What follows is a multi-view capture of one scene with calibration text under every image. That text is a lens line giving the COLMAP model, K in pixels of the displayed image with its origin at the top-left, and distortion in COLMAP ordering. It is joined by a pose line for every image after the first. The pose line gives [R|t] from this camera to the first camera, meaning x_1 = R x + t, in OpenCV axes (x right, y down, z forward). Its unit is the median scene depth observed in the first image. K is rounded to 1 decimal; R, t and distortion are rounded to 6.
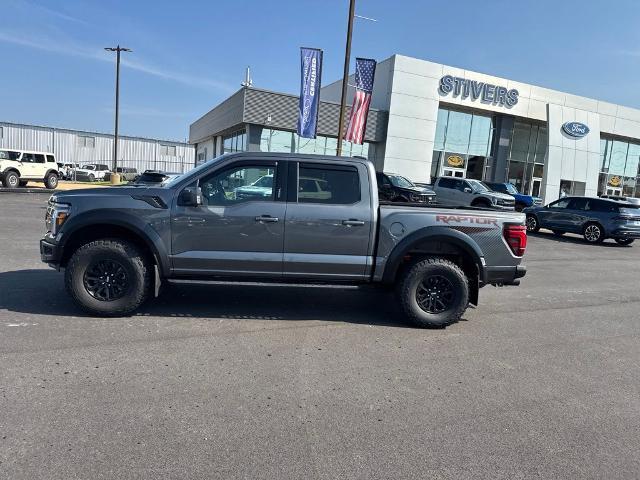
lens RADIAL K [[434.7, 0, 311.2], [0, 434.7, 239.0], [0, 0, 1]] dist [0.046100, -0.057978]
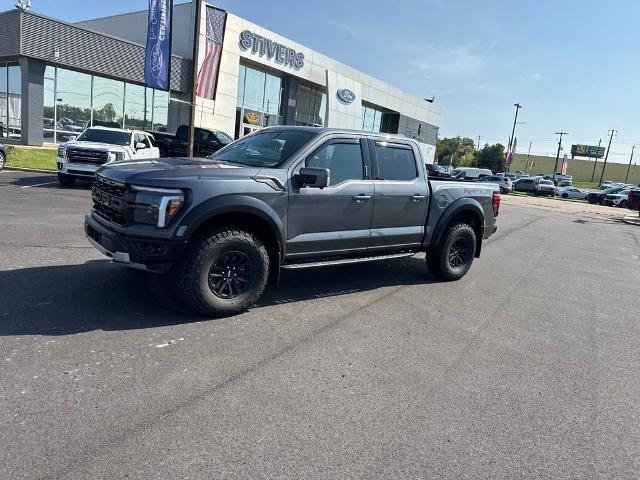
lens RADIAL K [[434.7, 0, 311.2], [0, 434.7, 239.0], [0, 0, 1]] dist [0.046100, -0.057978]
pose [[0.860589, -0.085405, 0.502089, -0.223475], [0.031014, 0.992798, 0.115716, -0.021778], [-0.508356, -0.084012, 0.857039, 0.050988]]
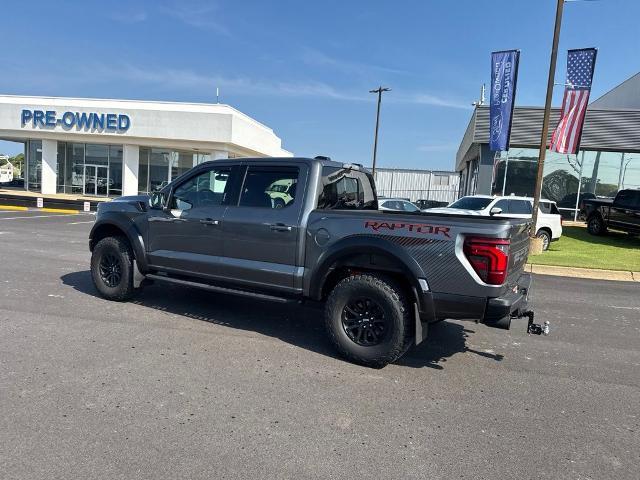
lens RADIAL K [[434.7, 0, 311.2], [0, 434.7, 239.0], [0, 0, 1]] dist [0.046100, -0.057978]
pose [[0.813034, 0.031464, -0.581365, 0.209123], [-0.070528, 0.996508, -0.044700, 0.006672], [0.577928, 0.077345, 0.812414, 0.093402]]
